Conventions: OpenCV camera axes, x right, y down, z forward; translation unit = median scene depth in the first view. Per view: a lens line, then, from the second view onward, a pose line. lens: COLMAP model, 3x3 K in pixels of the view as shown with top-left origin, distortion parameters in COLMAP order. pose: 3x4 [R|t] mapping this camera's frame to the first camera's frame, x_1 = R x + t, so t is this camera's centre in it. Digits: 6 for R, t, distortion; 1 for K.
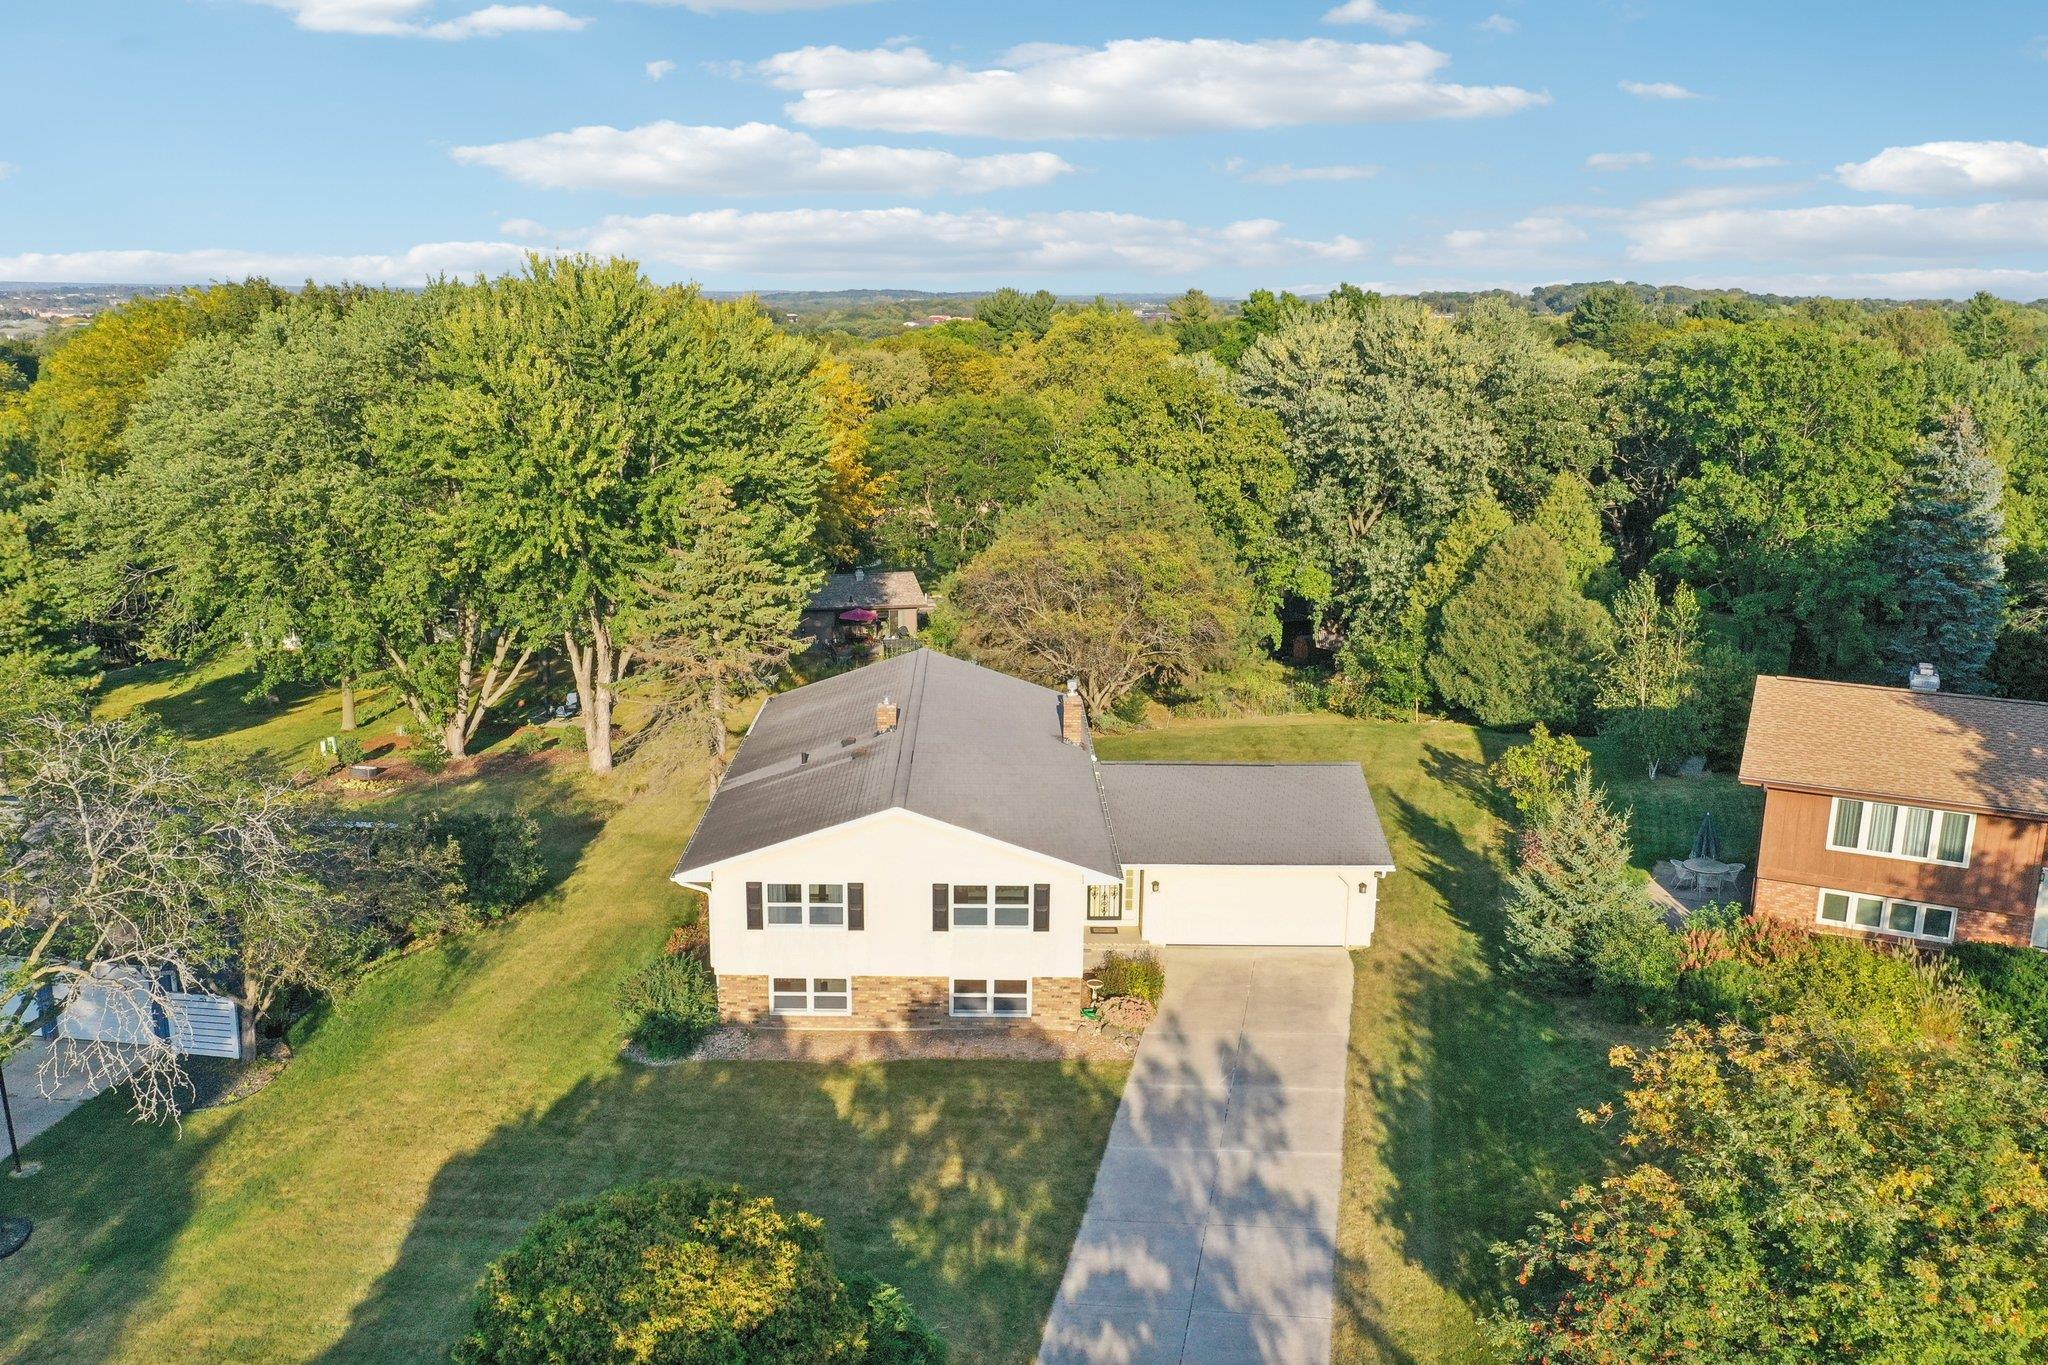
lens RADIAL K [[1638.8, 0, 1015.4], [0, 1638.8, 694.2], [0, 0, 1]] dist [-0.004226, 0.004695]
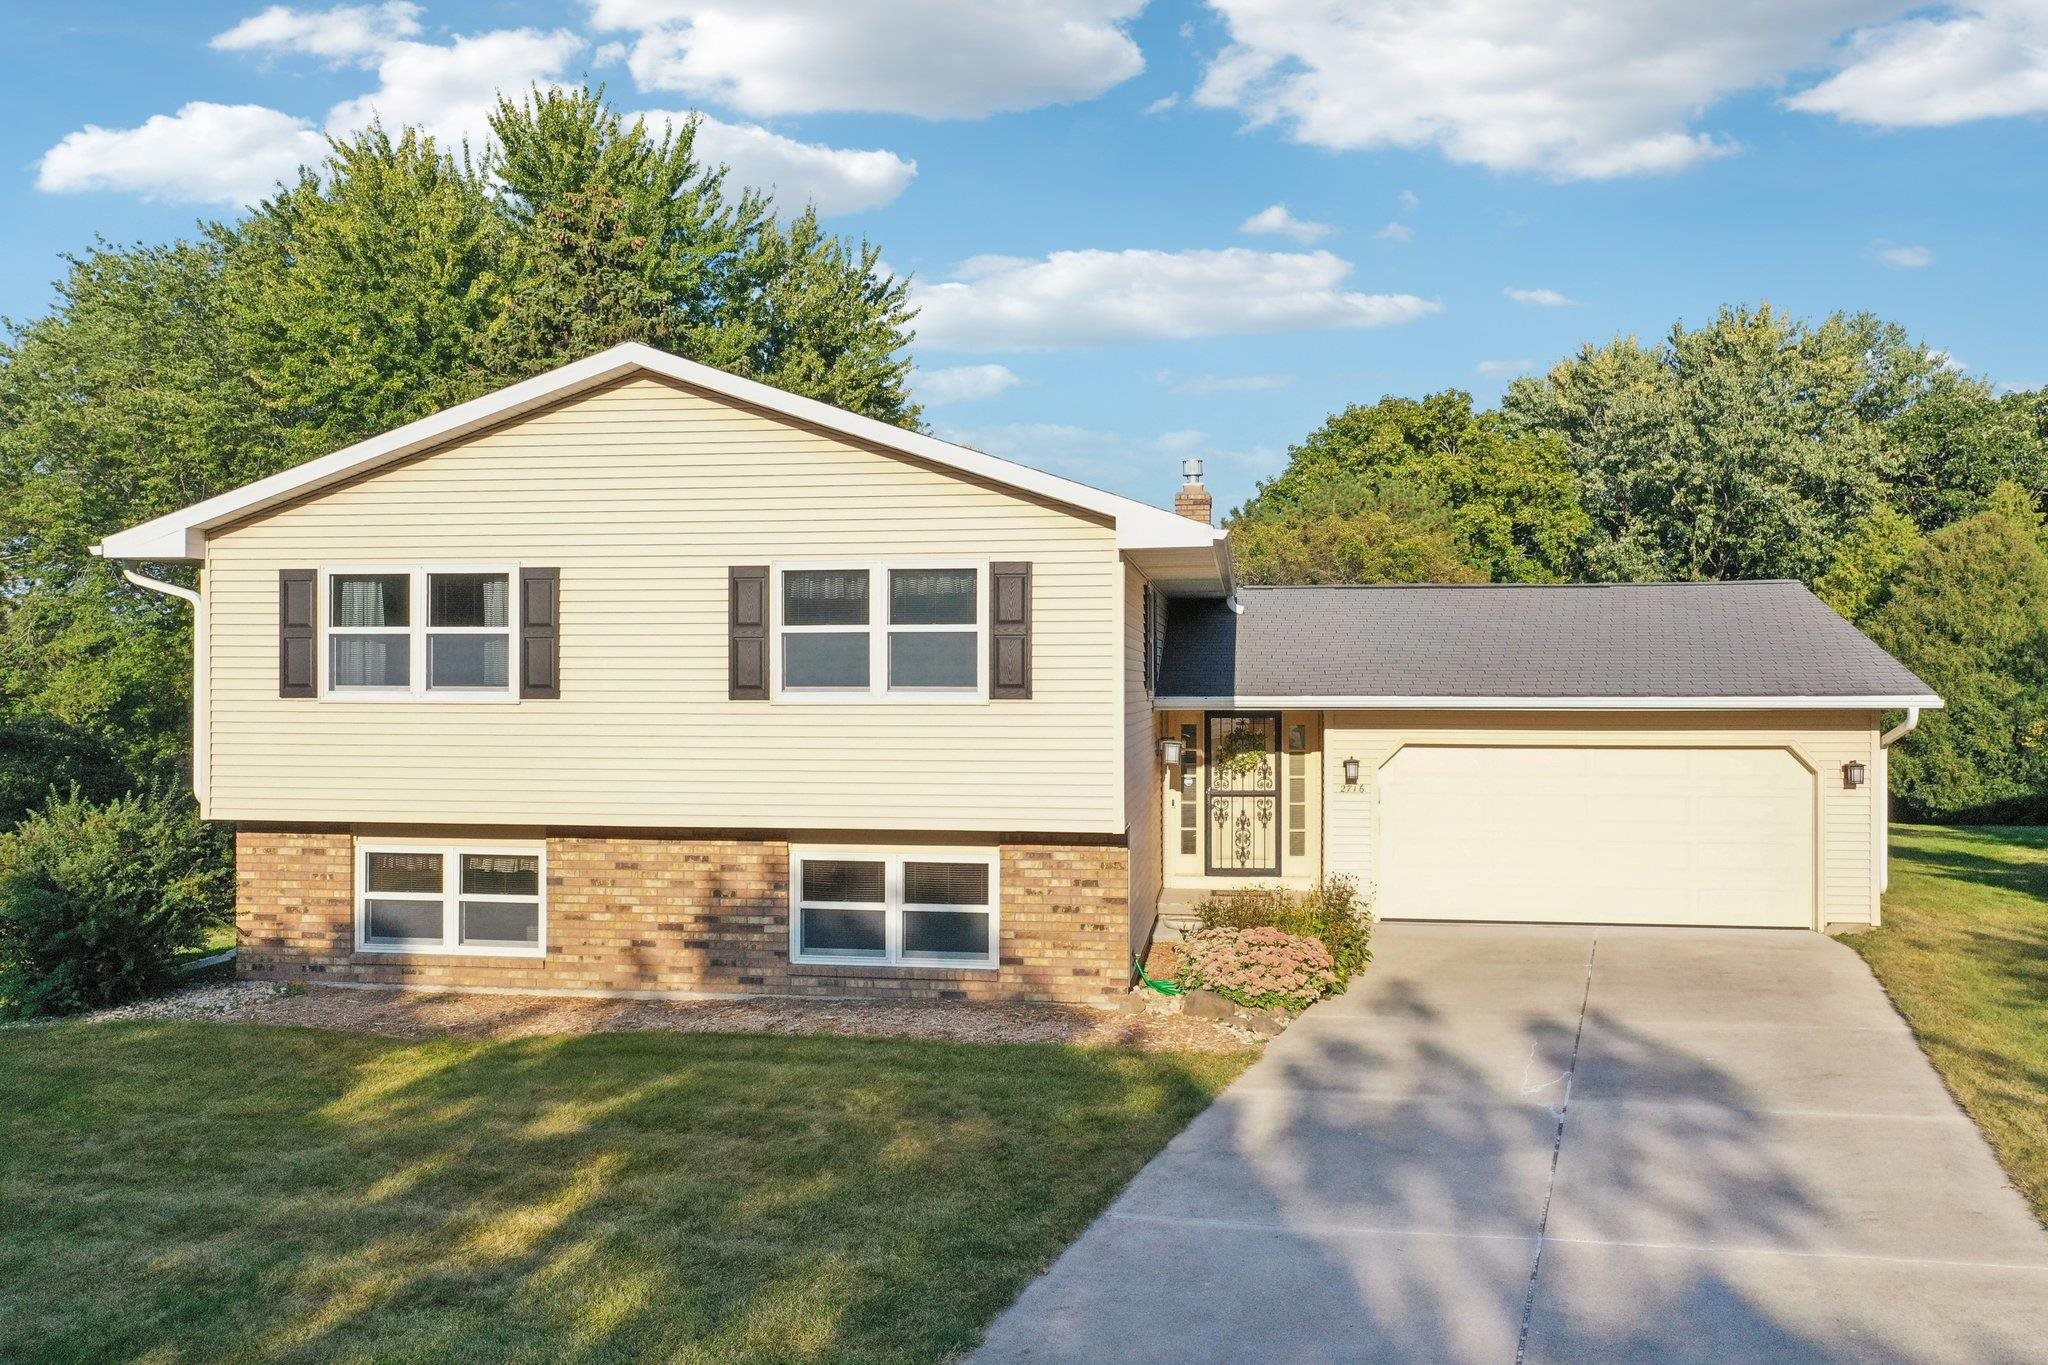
lens RADIAL K [[1638.8, 0, 1041.2], [0, 1638.8, 663.9], [0, 0, 1]] dist [-0.004226, 0.004695]
pose [[0.989736, -0.011428, -0.142447, 0.075908], [-0.024196, 0.969005, -0.245854, 0.228630], [0.140842, 0.246777, 0.958783, 0.642606]]
